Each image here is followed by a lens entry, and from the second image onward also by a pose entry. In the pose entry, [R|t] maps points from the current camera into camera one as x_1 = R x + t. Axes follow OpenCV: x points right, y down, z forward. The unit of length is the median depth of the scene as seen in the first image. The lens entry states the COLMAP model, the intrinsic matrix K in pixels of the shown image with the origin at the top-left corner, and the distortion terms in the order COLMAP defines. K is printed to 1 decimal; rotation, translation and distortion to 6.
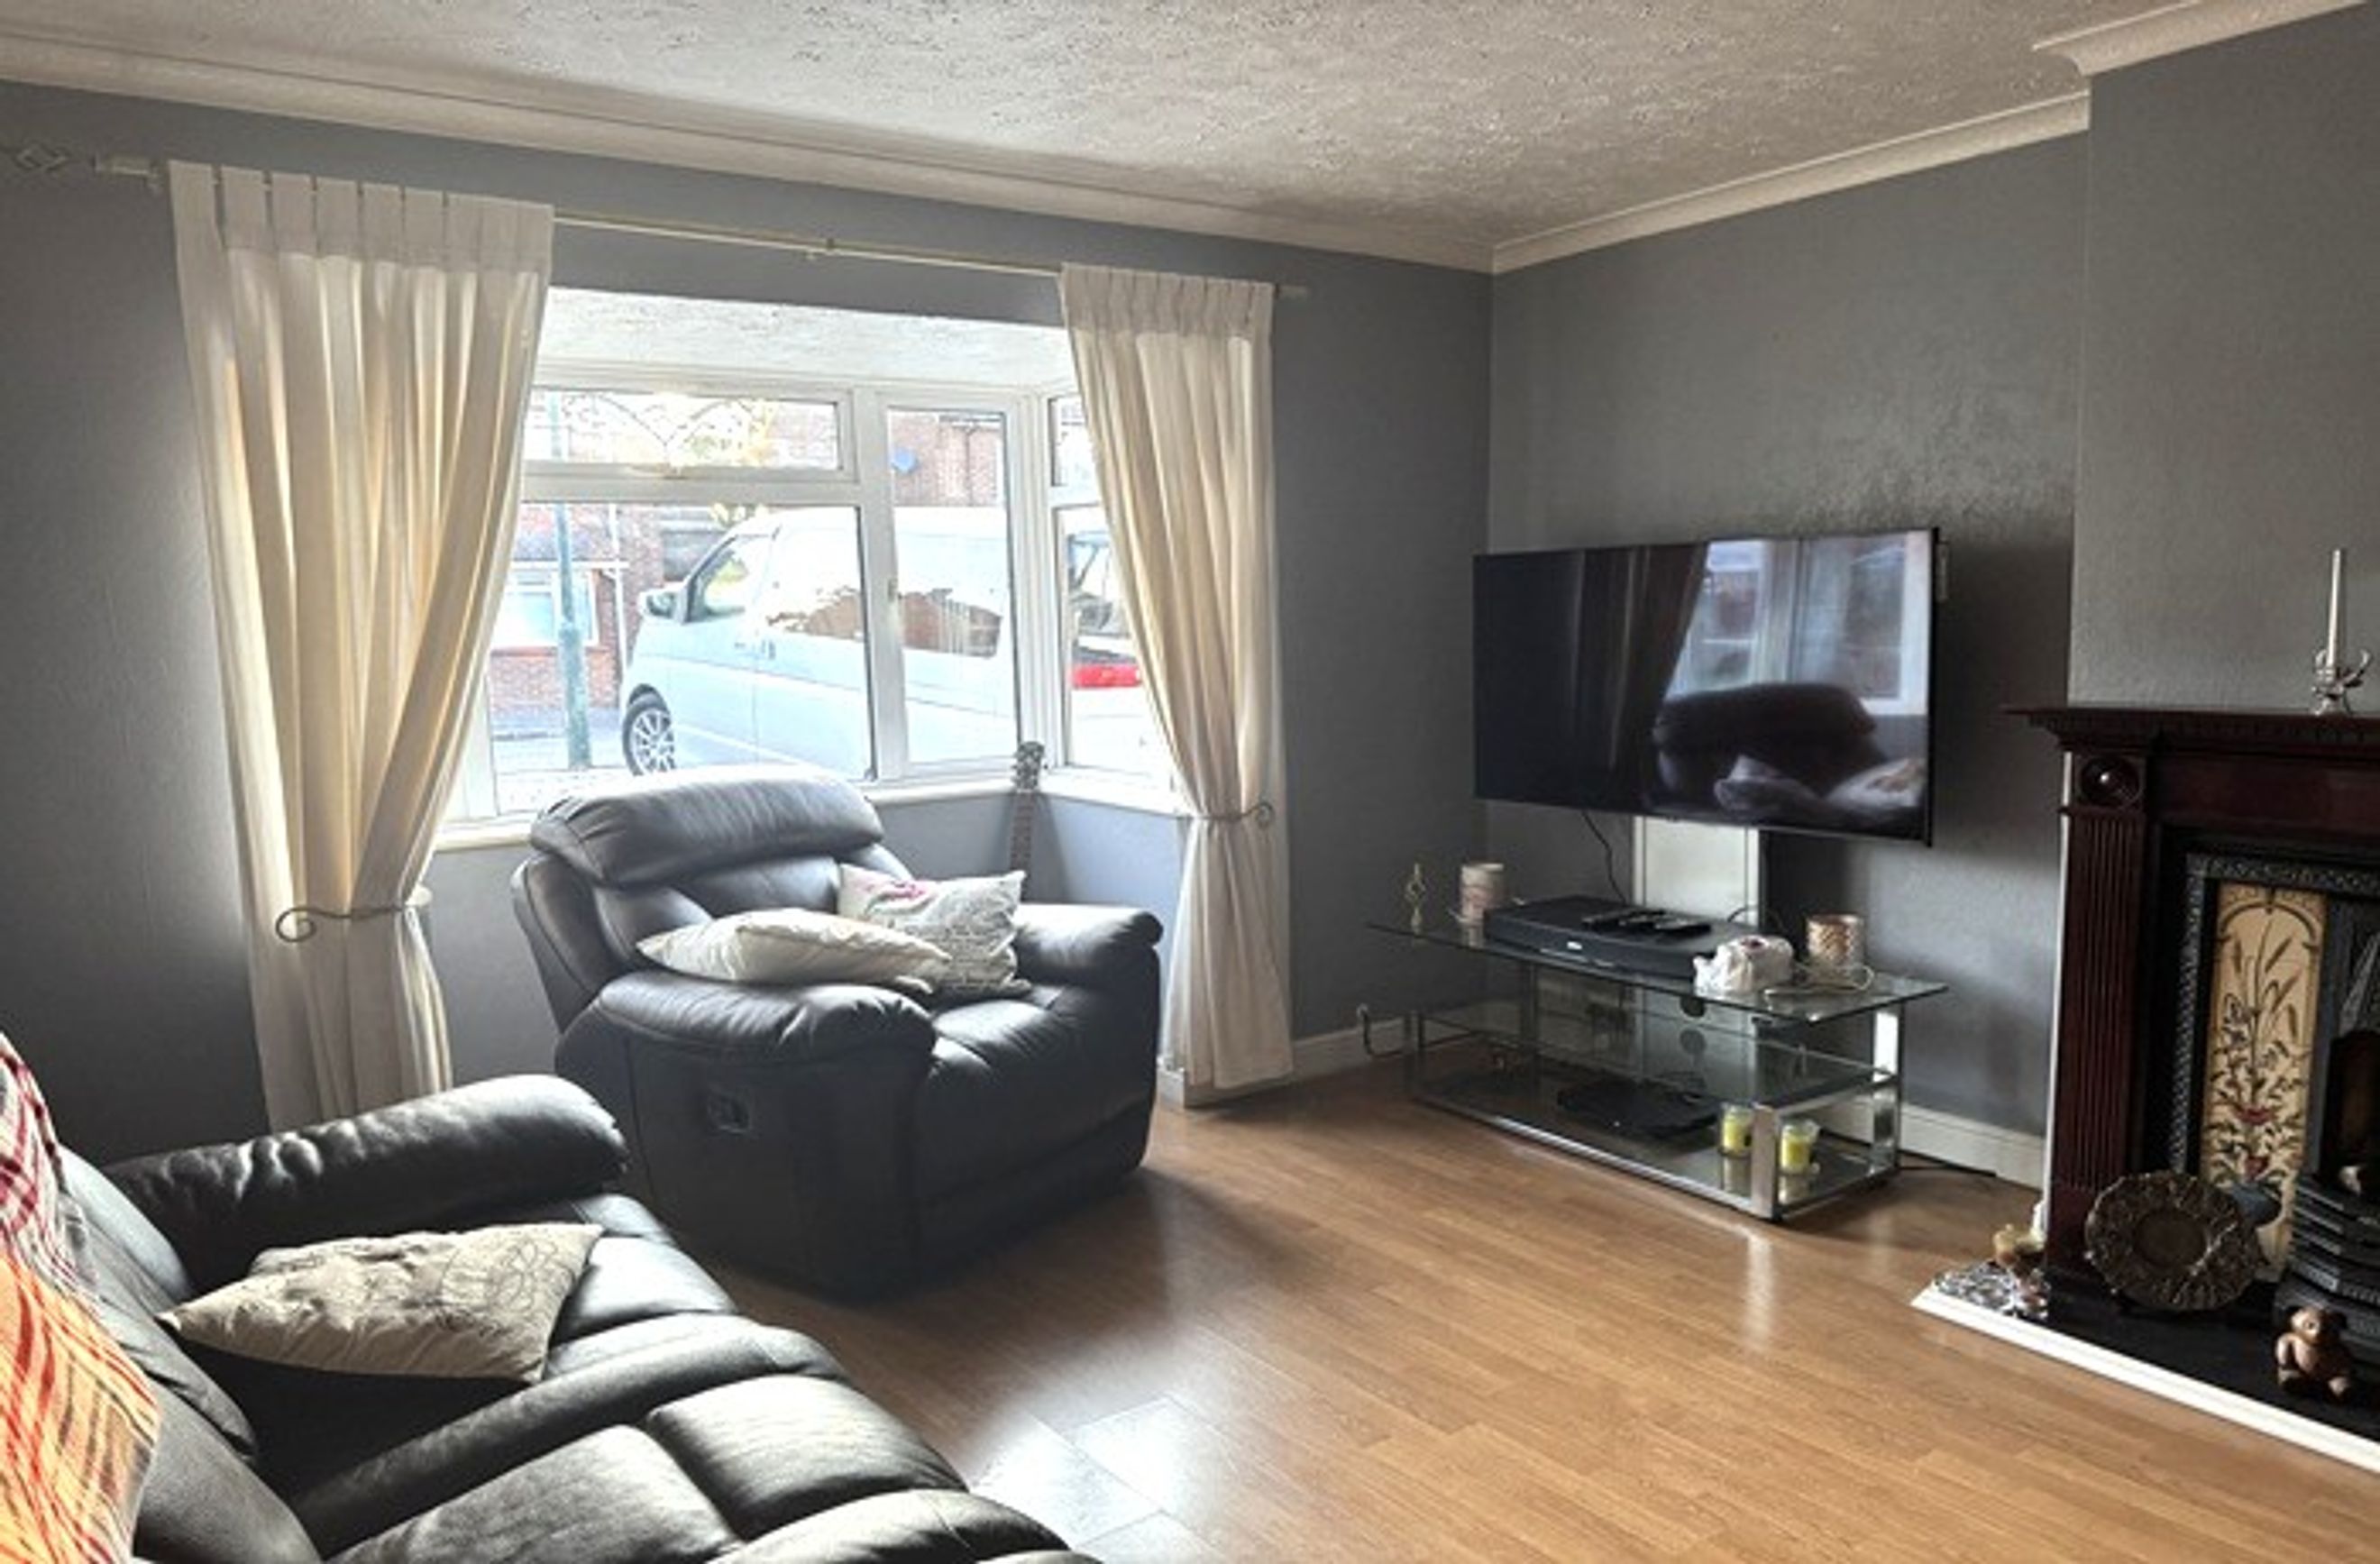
lens RADIAL K [[1679.5, 0, 1204.5], [0, 1679.5, 784.3], [0, 0, 1]] dist [0.078803, -0.096557]
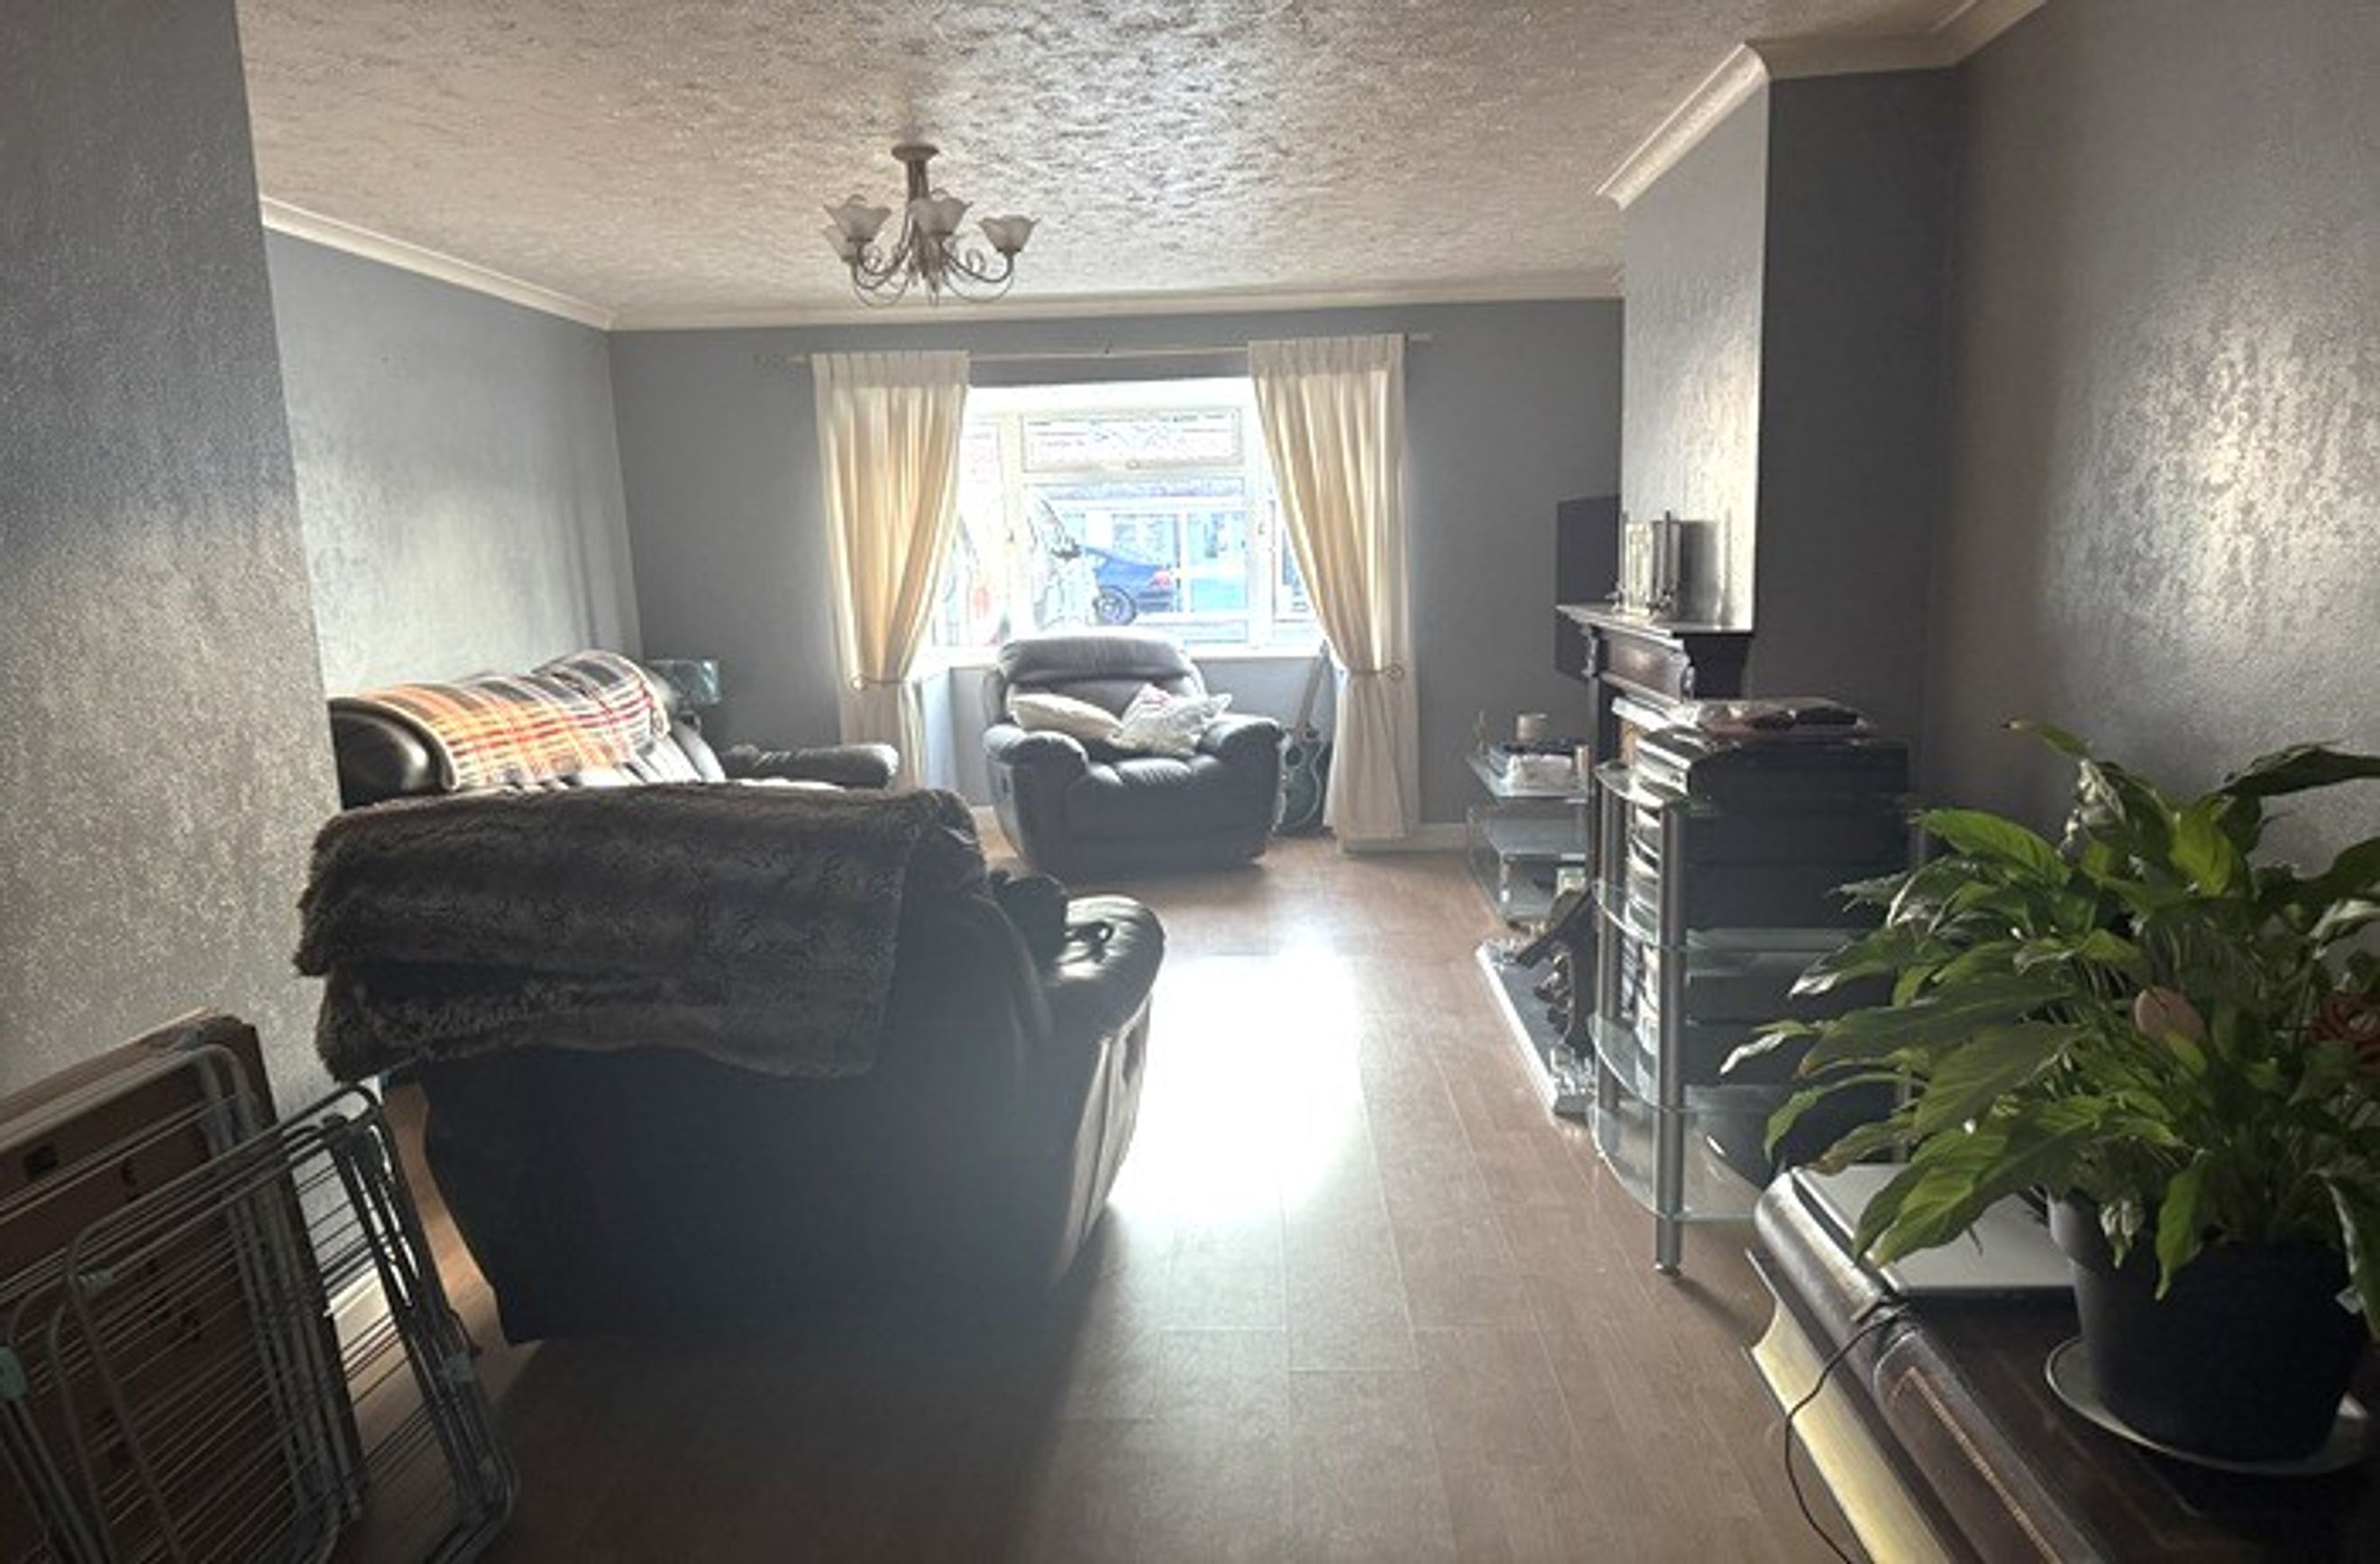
lens RADIAL K [[1679.5, 0, 1196.2], [0, 1679.5, 779.7], [0, 0, 1]] dist [0.078803, -0.096557]
pose [[0.784669, 0.087083, -0.613768, 0.953300], [-0.059777, 0.996099, 0.064907, 0.029105], [0.617026, -0.014242, 0.786814, -0.388733]]
